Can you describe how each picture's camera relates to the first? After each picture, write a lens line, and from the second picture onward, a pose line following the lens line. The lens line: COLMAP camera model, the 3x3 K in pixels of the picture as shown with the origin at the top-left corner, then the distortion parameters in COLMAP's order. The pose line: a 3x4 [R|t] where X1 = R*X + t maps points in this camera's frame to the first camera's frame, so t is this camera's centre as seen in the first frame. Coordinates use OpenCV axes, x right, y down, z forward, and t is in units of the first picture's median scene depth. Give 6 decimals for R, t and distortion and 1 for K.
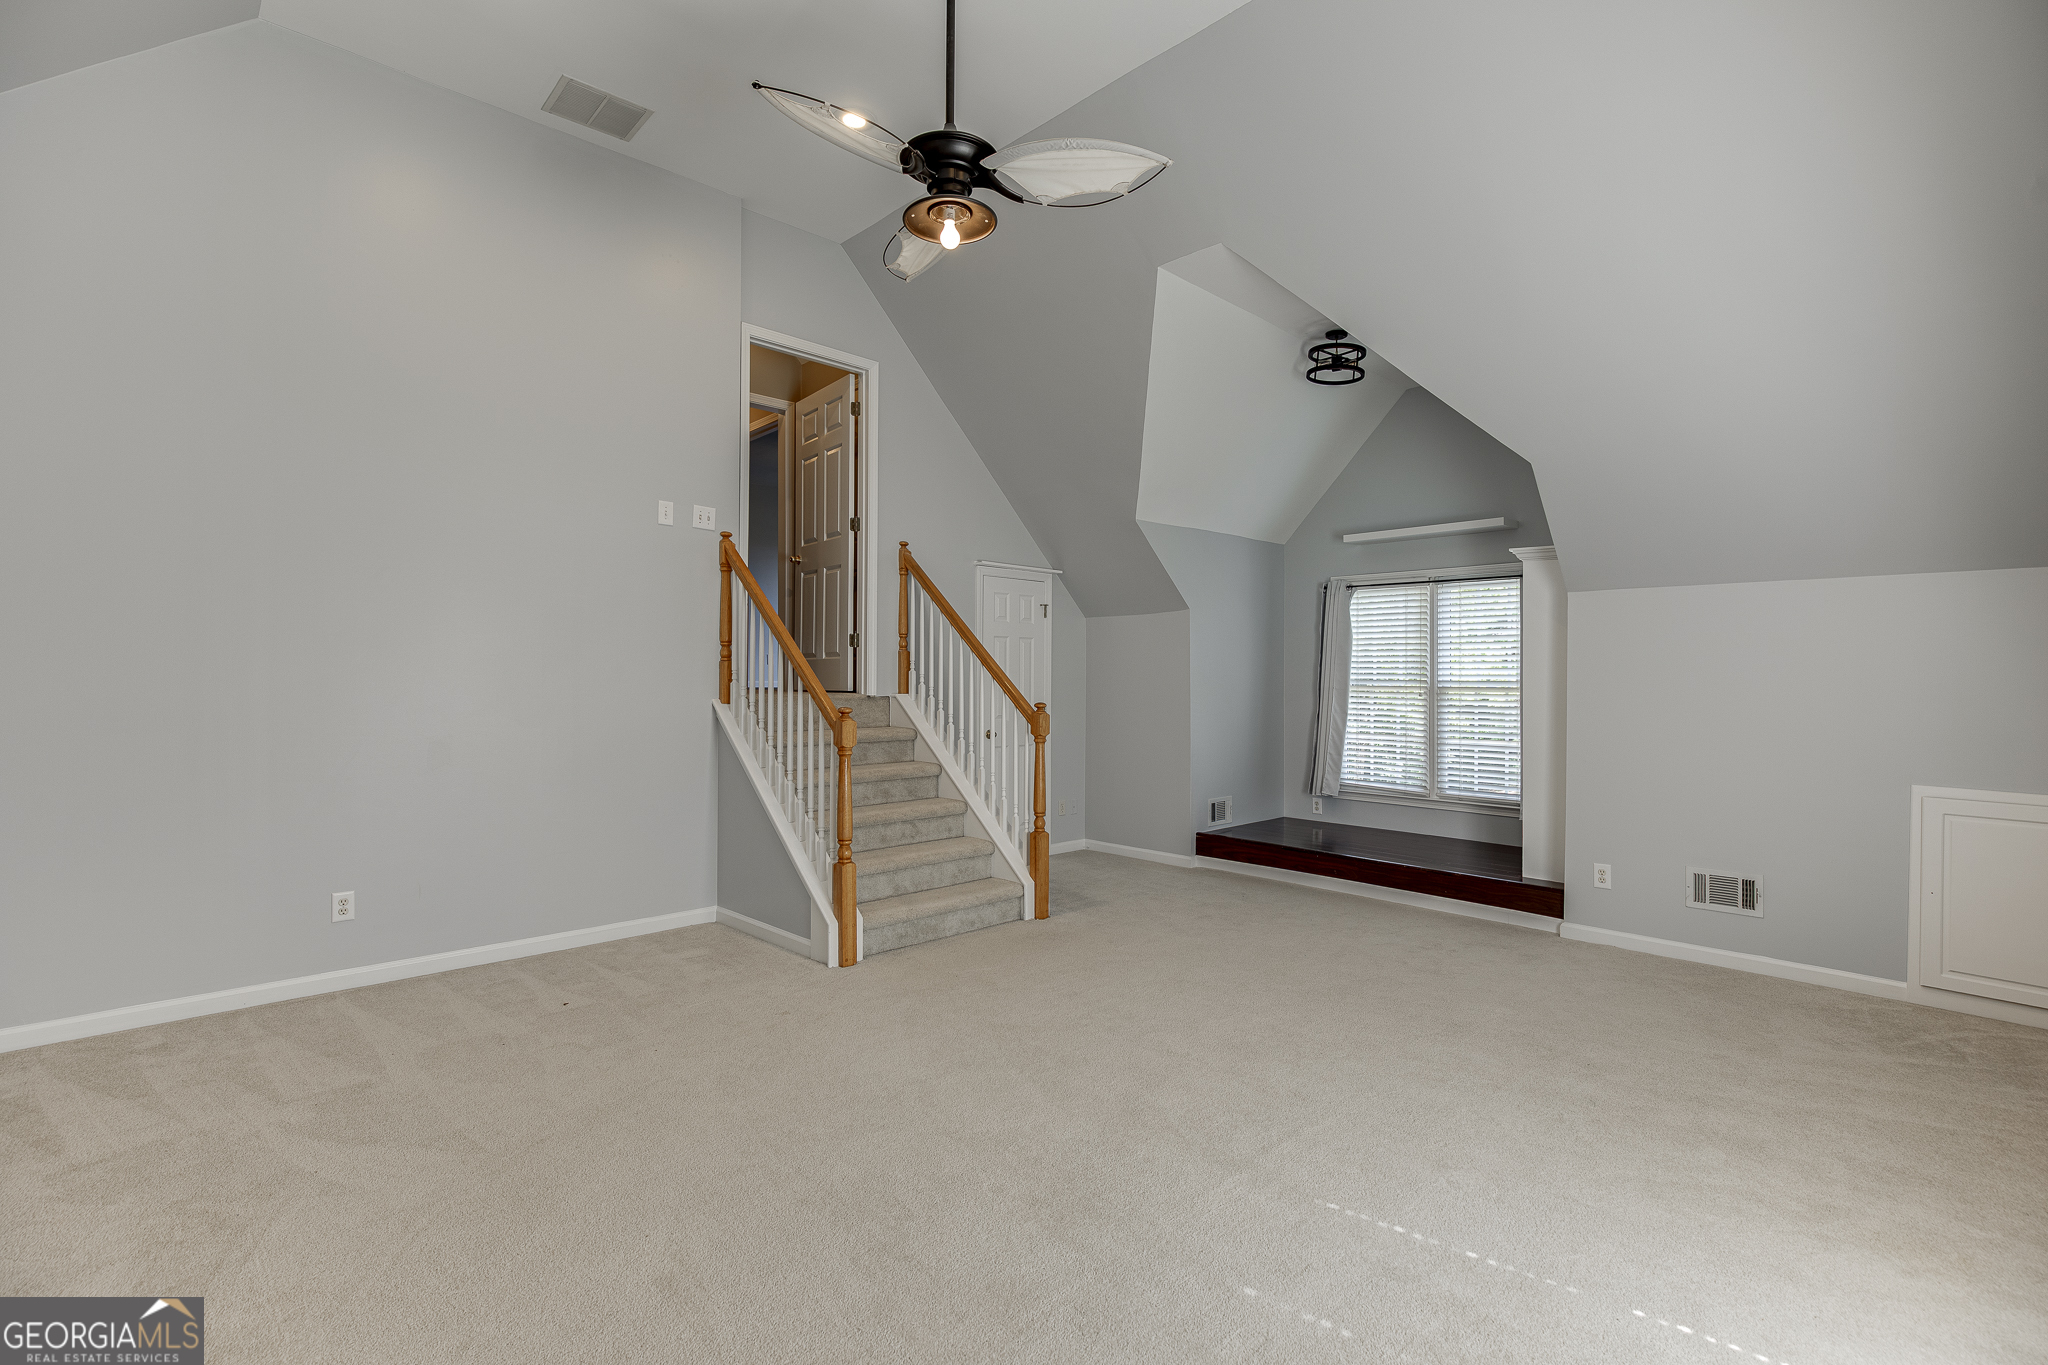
lens RADIAL K [[924.7, 0, 1030.4], [0, 924.7, 674.5], [0, 0, 1]] dist [-0.016797, 0.008488]
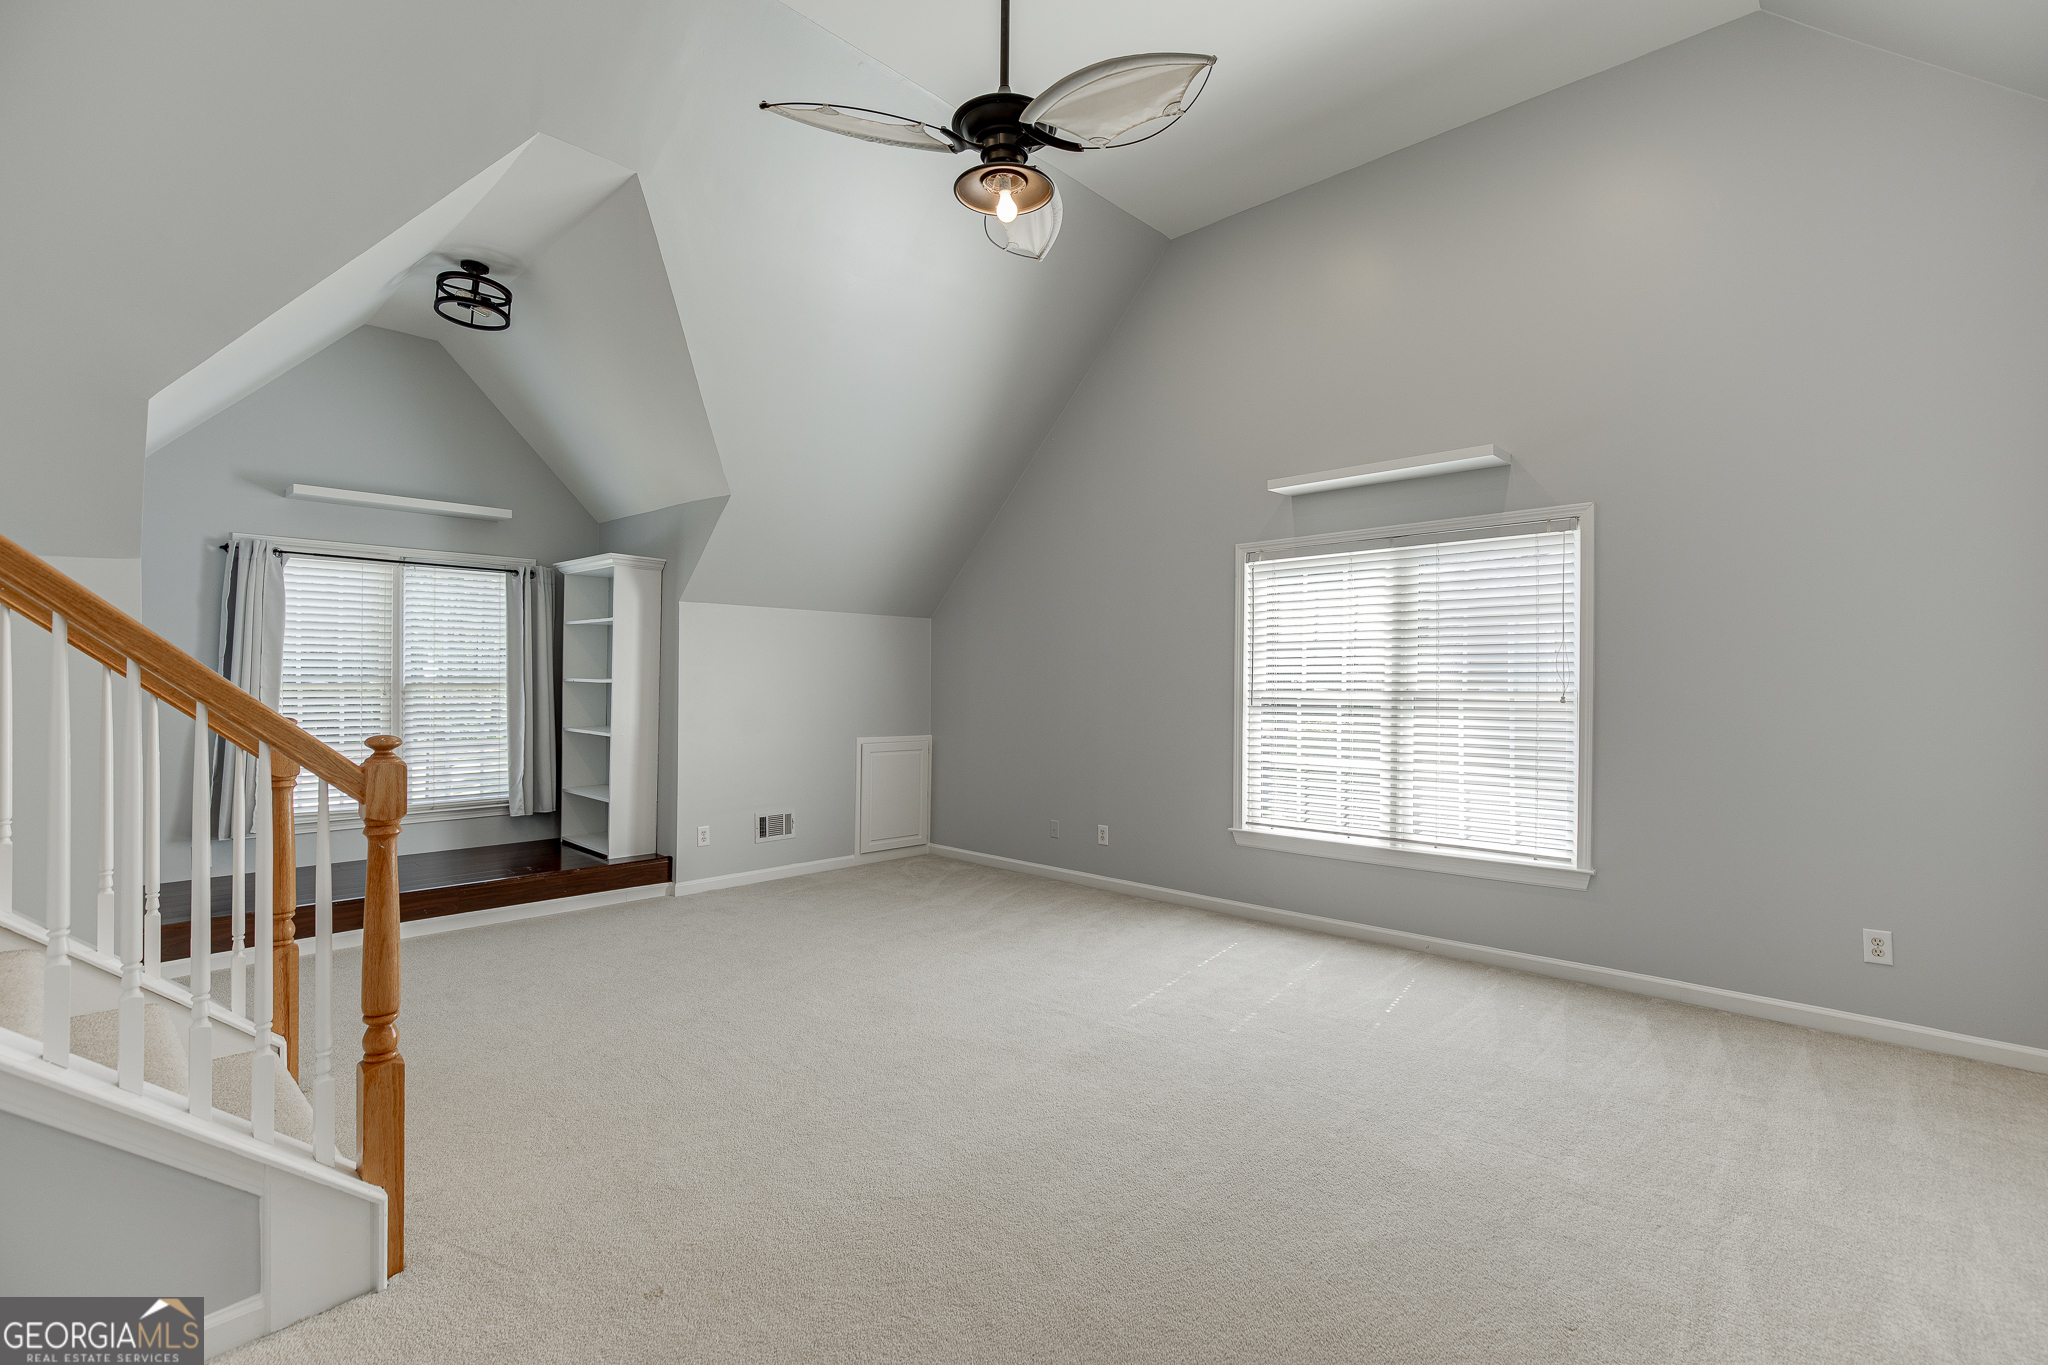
lens RADIAL K [[924.7, 0, 1030.4], [0, 924.7, 674.5], [0, 0, 1]] dist [-0.016797, 0.008488]
pose [[-0.049125, -0.000881, 0.998792, -0.495902], [-0.000368, 1.000000, 0.000864, 0.003588], [-0.998793, -0.000325, -0.049125, 0.502849]]
